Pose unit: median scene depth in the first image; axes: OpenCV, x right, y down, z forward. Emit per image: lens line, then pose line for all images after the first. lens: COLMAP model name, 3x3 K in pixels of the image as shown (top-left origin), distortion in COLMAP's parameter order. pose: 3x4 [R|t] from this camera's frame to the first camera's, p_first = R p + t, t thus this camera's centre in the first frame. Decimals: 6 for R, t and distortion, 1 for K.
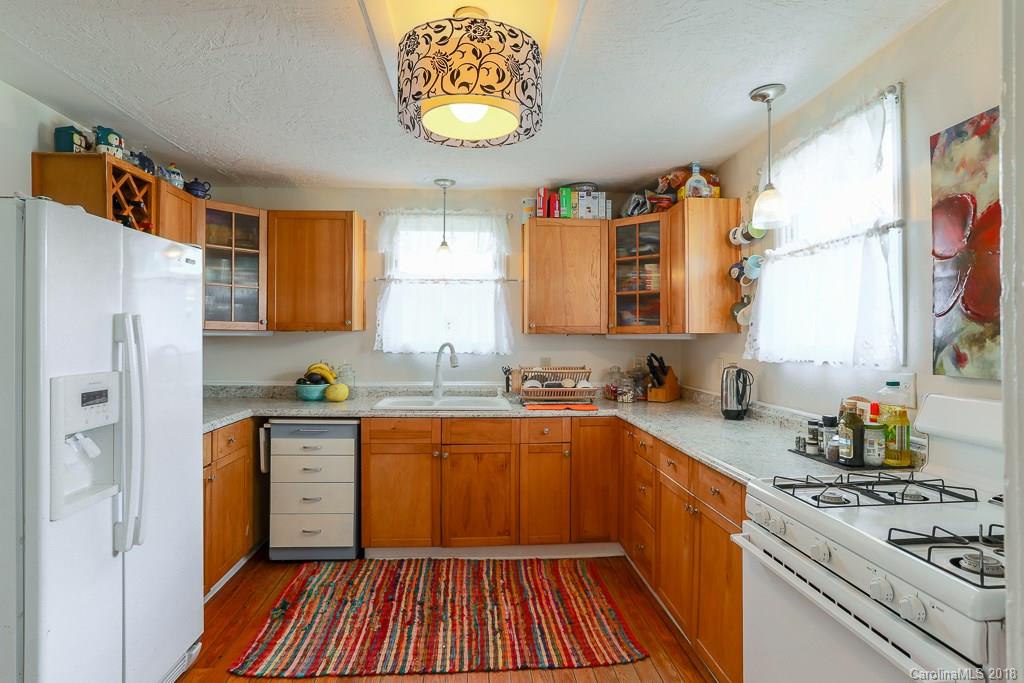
lens RADIAL K [[553.4, 0, 531.1], [0, 553.4, 339.2], [0, 0, 1]] dist [-0.035996, 0.001983]
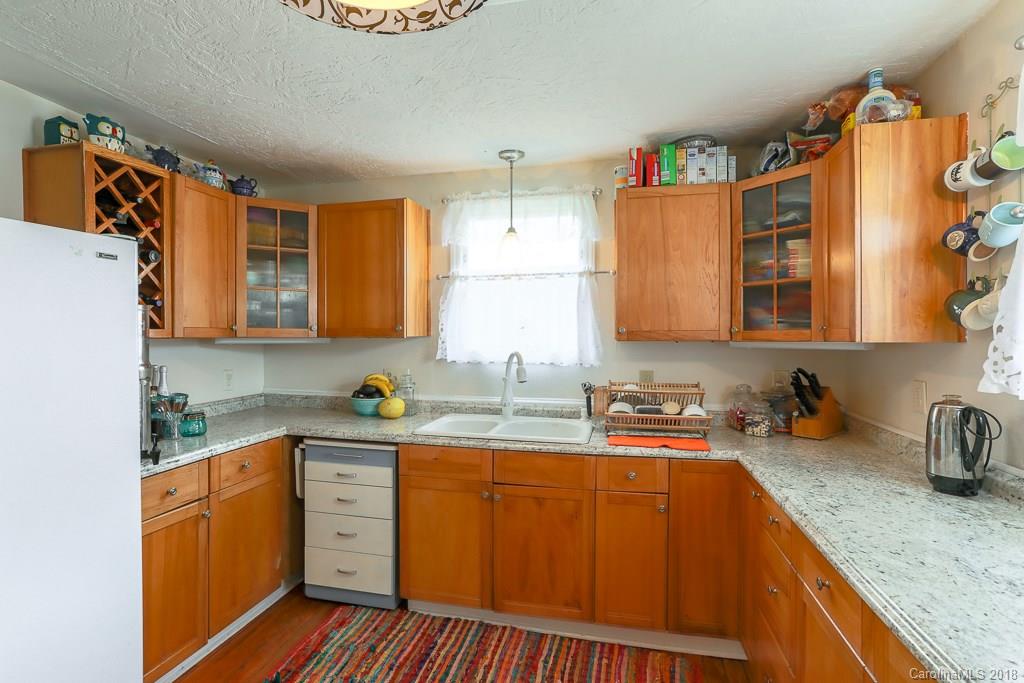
lens RADIAL K [[512.8, 0, 498.4], [0, 512.8, 339.9], [0, 0, 1]] dist [-0.054052, 0.034889]
pose [[0.942739, 0.000864, -0.333529, 0.085688], [0.001312, 0.999979, 0.006298, -0.017608], [0.333528, -0.006375, 0.942719, 0.316531]]
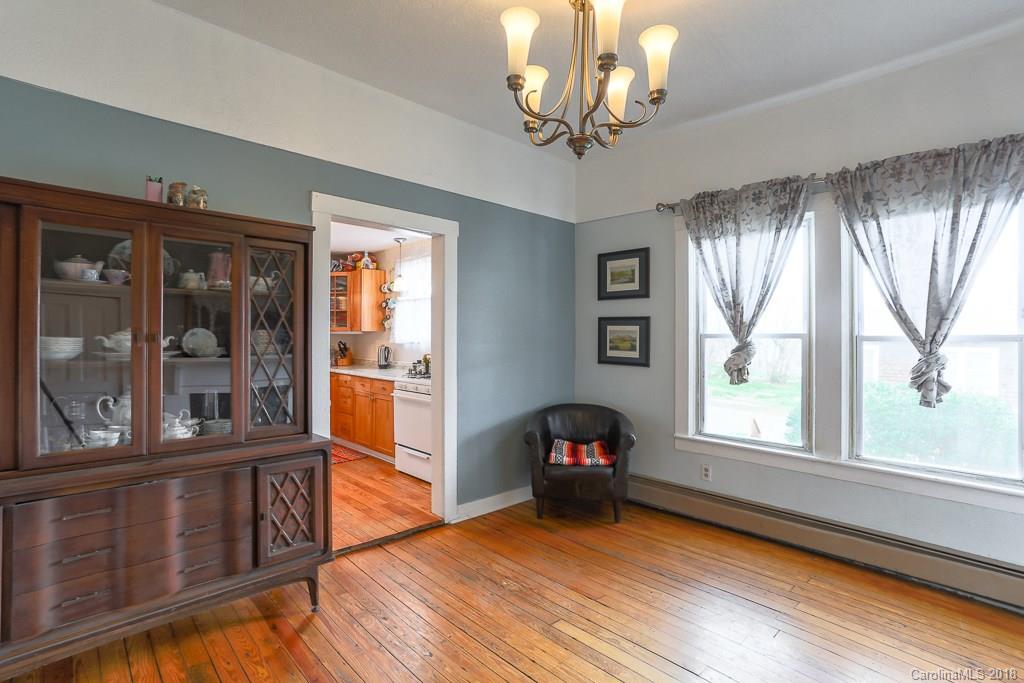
lens RADIAL K [[512.8, 0, 498.4], [0, 512.8, 339.9], [0, 0, 1]] dist [-0.054052, 0.034889]
pose [[0.810112, 0.002295, 0.586271, -0.455166], [-0.008010, 0.999942, 0.007153, 0.004779], [-0.586220, -0.010491, 0.810084, -0.929587]]
